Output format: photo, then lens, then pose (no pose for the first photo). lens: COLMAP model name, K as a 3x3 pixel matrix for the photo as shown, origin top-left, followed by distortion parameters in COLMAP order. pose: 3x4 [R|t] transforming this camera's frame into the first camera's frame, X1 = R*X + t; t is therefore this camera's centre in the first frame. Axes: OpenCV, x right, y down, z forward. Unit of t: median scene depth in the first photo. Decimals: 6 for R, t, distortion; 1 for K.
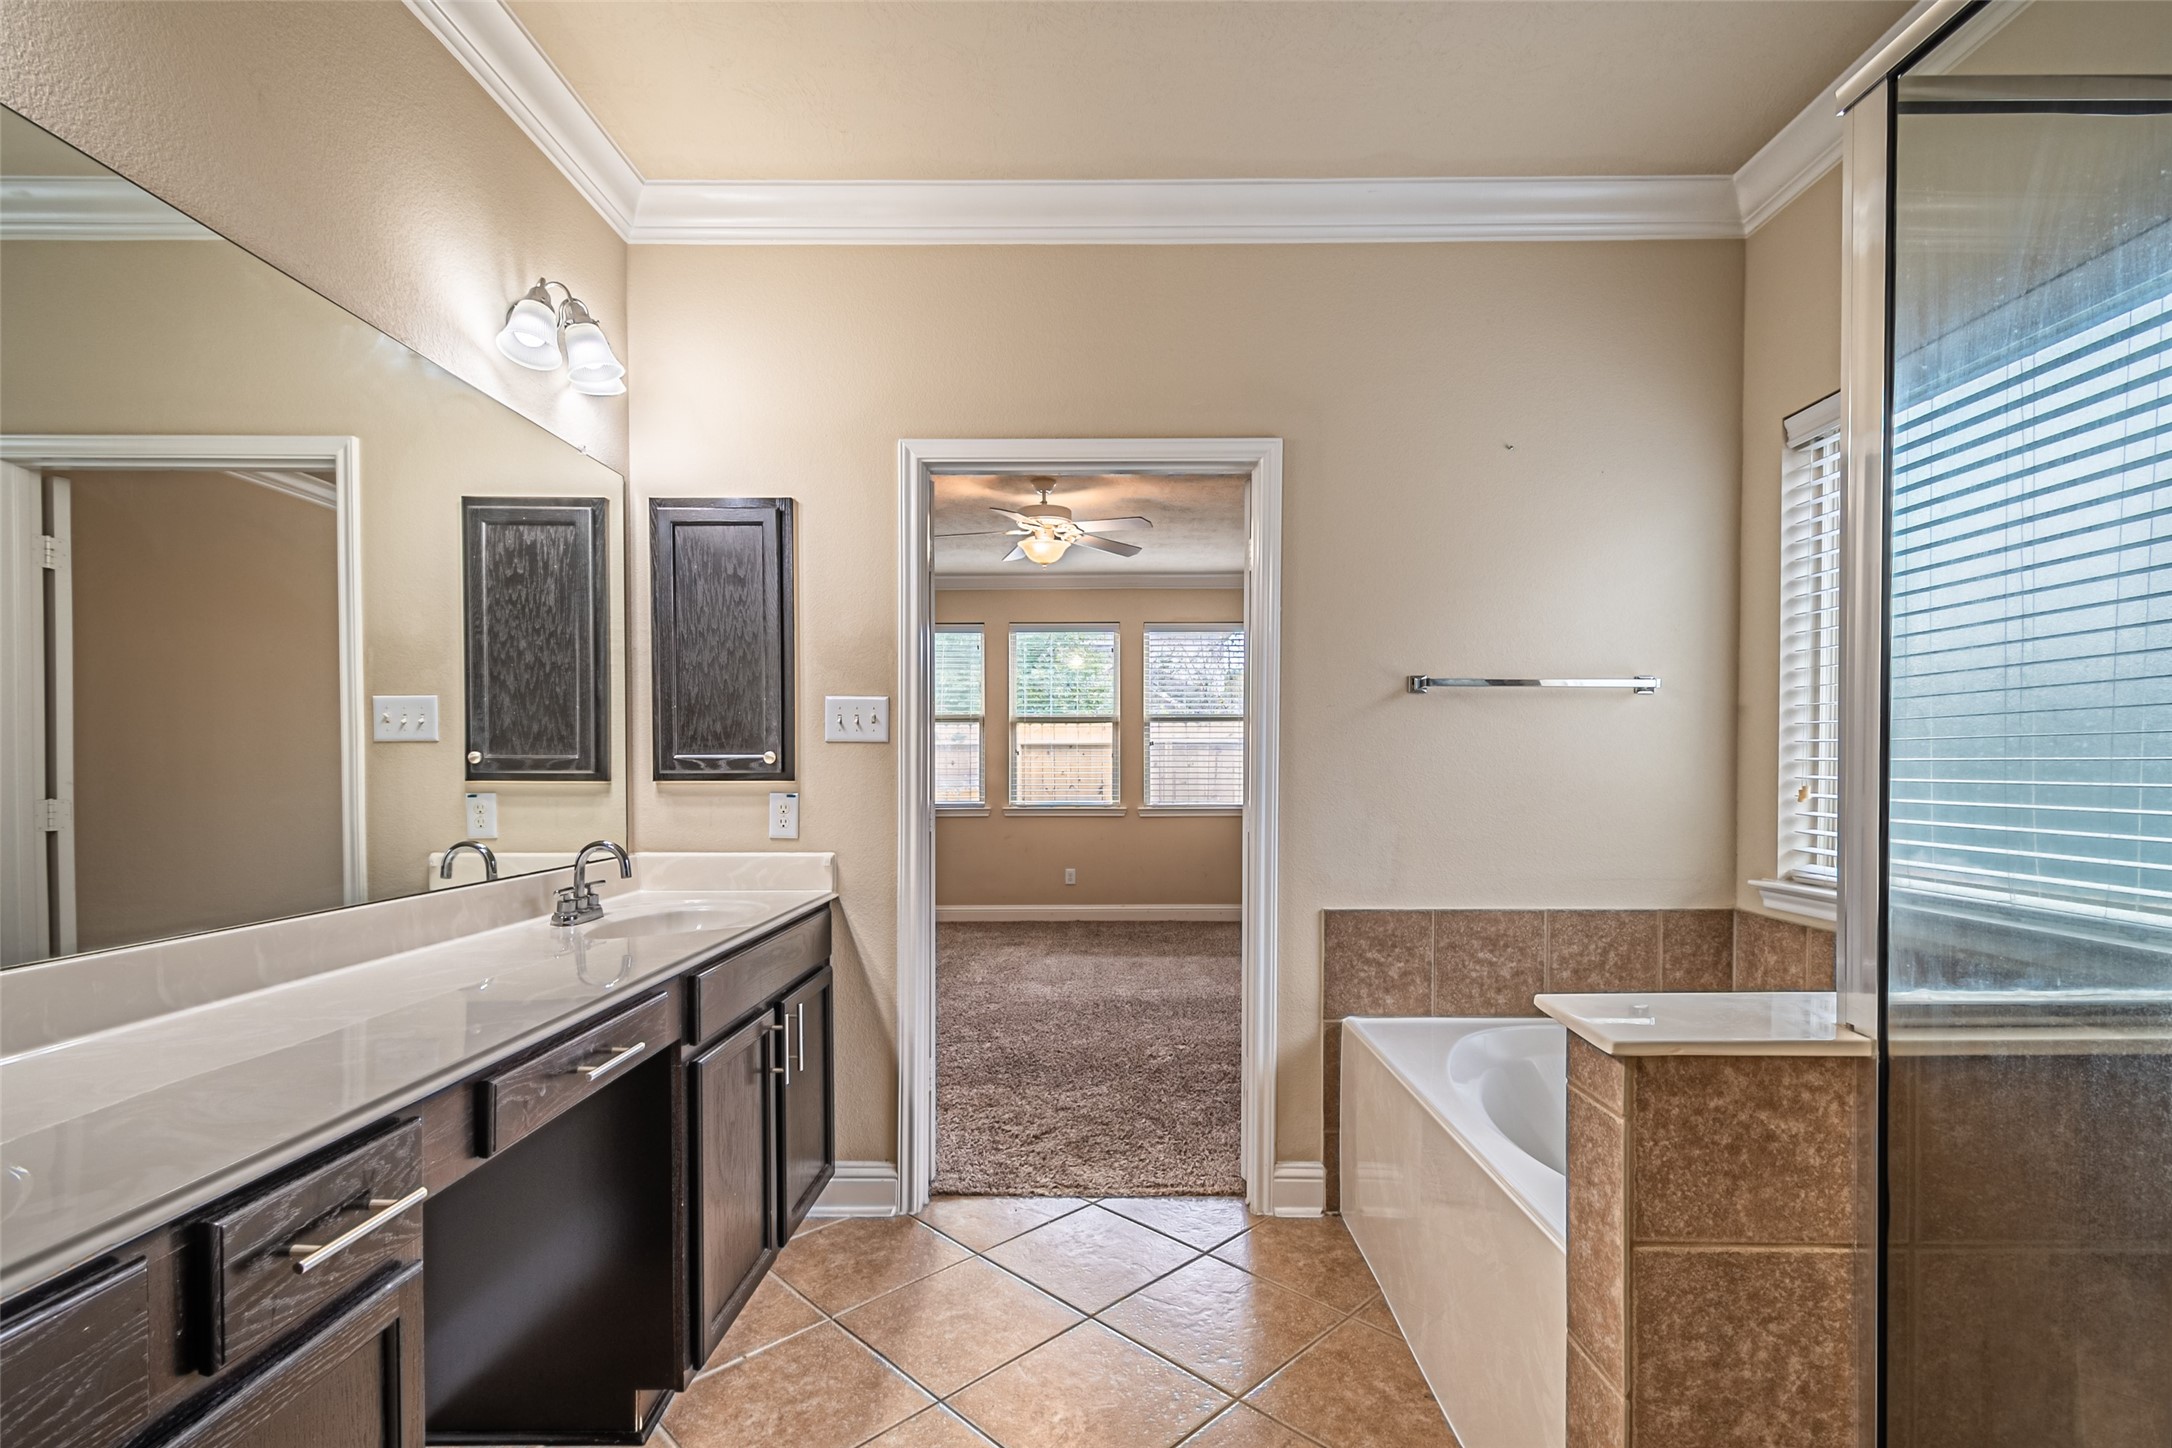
lens RADIAL K [[987.3, 0, 1097.6], [0, 987.3, 785.9], [0, 0, 1]] dist [0.023506, -0.009634]
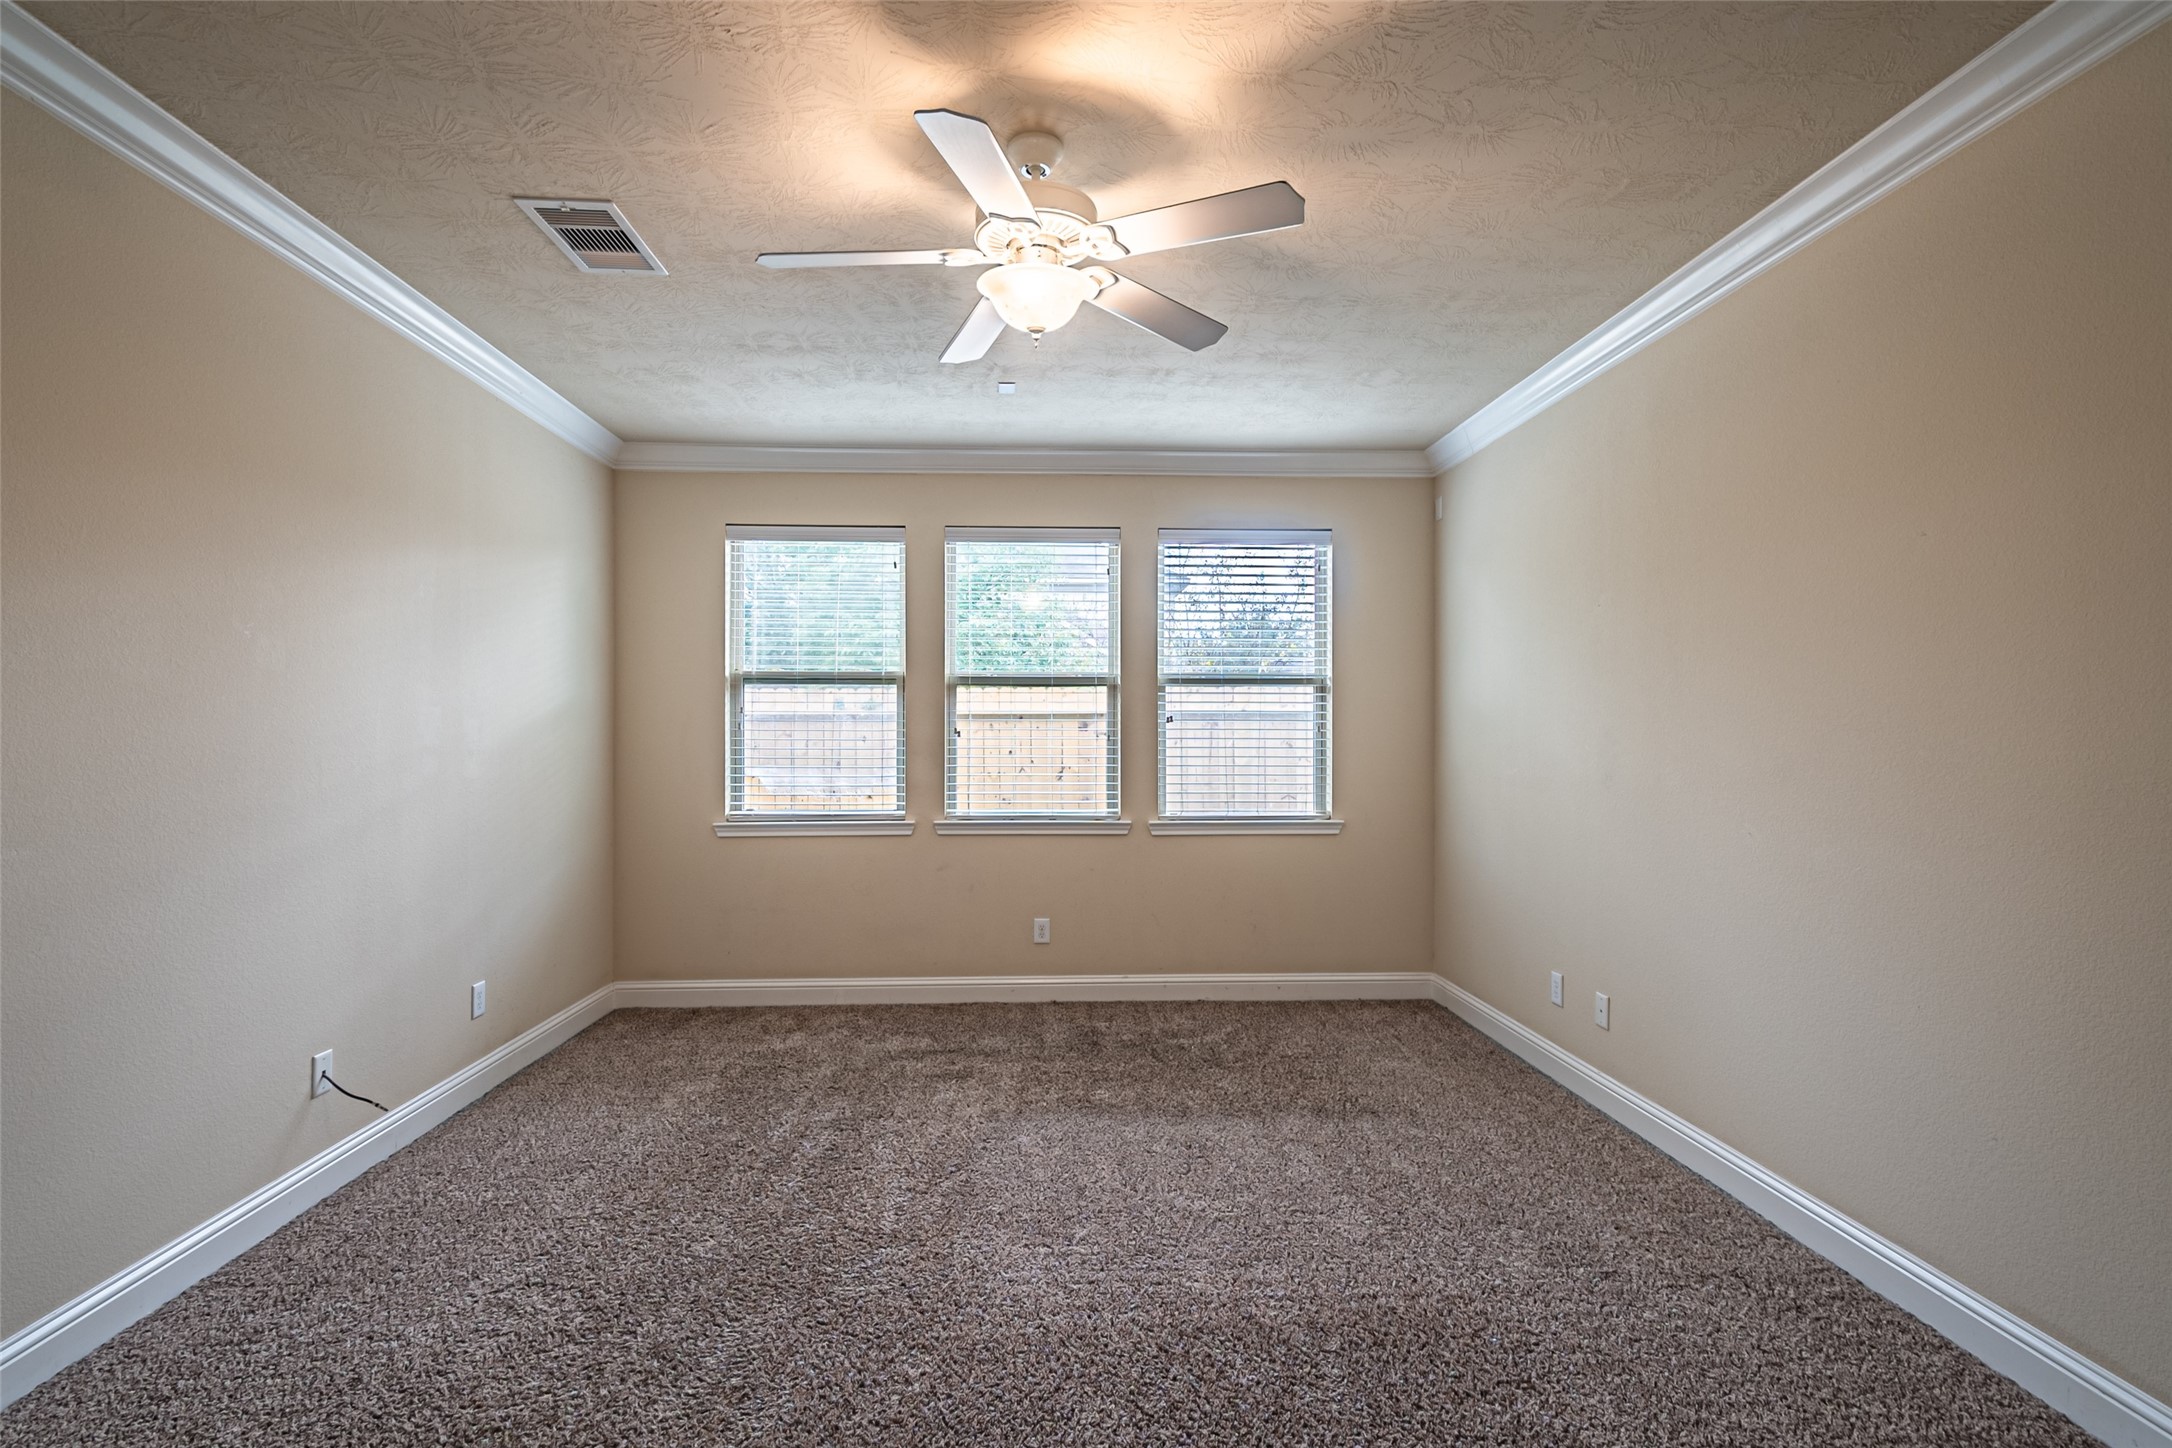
lens RADIAL K [[987.3, 0, 1081.3], [0, 987.3, 718.7], [0, 0, 1]] dist [0.023506, -0.009634]
pose [[0.998136, 0.001983, 0.060993, -0.108141], [-0.000214, 0.999579, -0.029000, -0.065020], [-0.061025, 0.028933, 0.997717, 0.968037]]
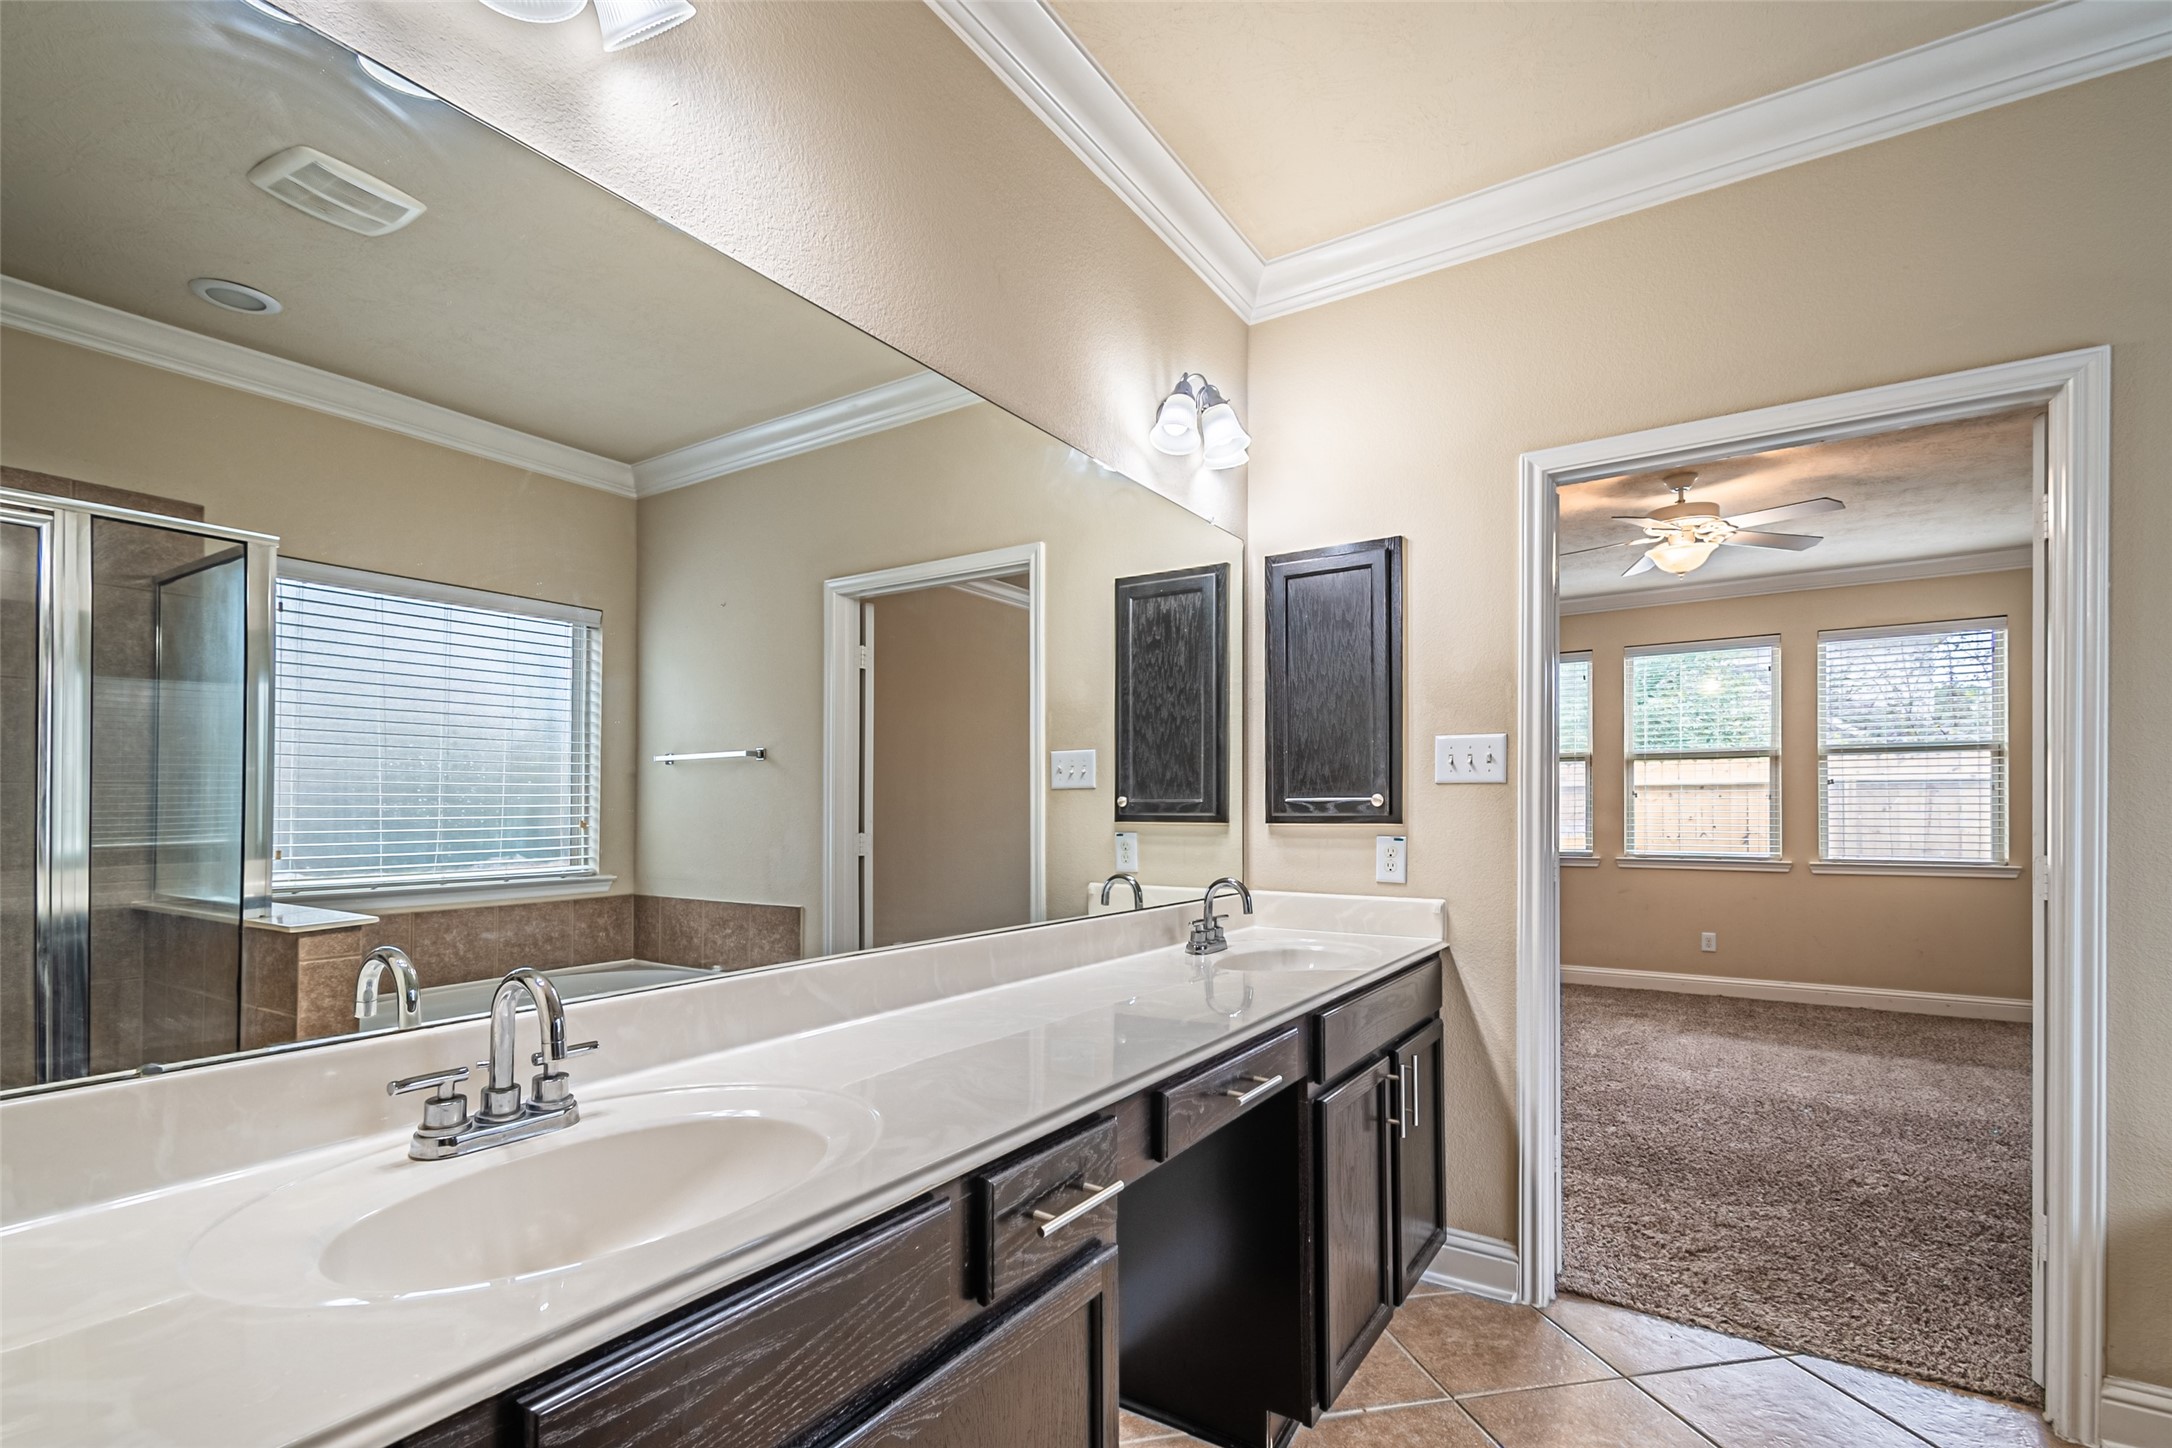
lens RADIAL K [[987.3, 0, 1090.6], [0, 987.3, 811.2], [0, 0, 1]] dist [0.023506, -0.009634]
pose [[0.843118, 0.000006, -0.537728, -0.041250], [-0.010754, 0.999800, -0.016850, 0.001993], [0.537621, 0.019990, 0.842950, 0.012669]]
